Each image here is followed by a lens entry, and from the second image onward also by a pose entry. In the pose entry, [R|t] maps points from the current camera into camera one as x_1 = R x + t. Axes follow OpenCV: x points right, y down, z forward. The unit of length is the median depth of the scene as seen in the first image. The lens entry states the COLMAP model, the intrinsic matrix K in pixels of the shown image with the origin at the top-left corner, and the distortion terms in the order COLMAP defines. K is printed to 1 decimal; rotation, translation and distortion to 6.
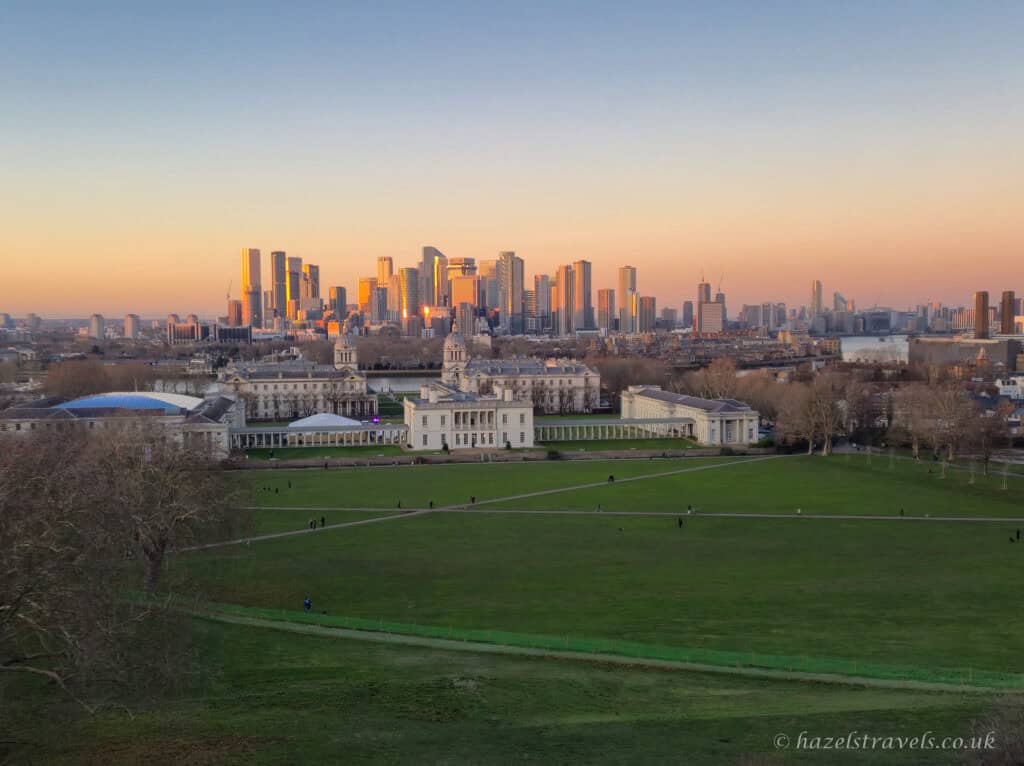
lens RADIAL K [[1678.8, 0, 510.2], [0, 1678.8, 383.7], [0, 0, 1]] dist [0.042183, 0.000000]
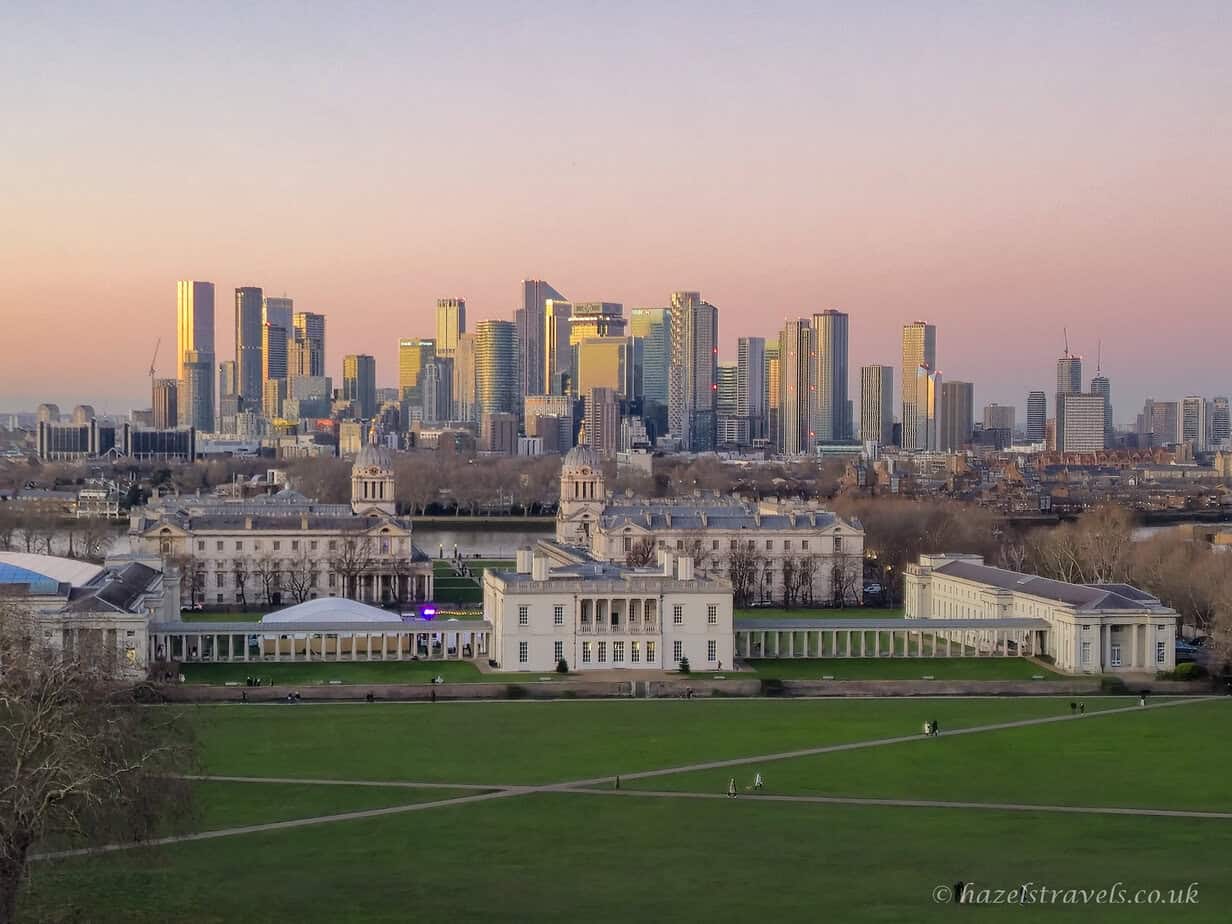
lens RADIAL K [[2019.8, 0, 620.7], [0, 2019.8, 460.0], [0, 0, 1]] dist [0.042183, 0.000000]
pose [[0.996659, 0.010130, -0.081044, 0.029493], [-0.015702, 0.997533, -0.068416, 0.016556], [0.080151, 0.069460, 0.994360, 0.377954]]
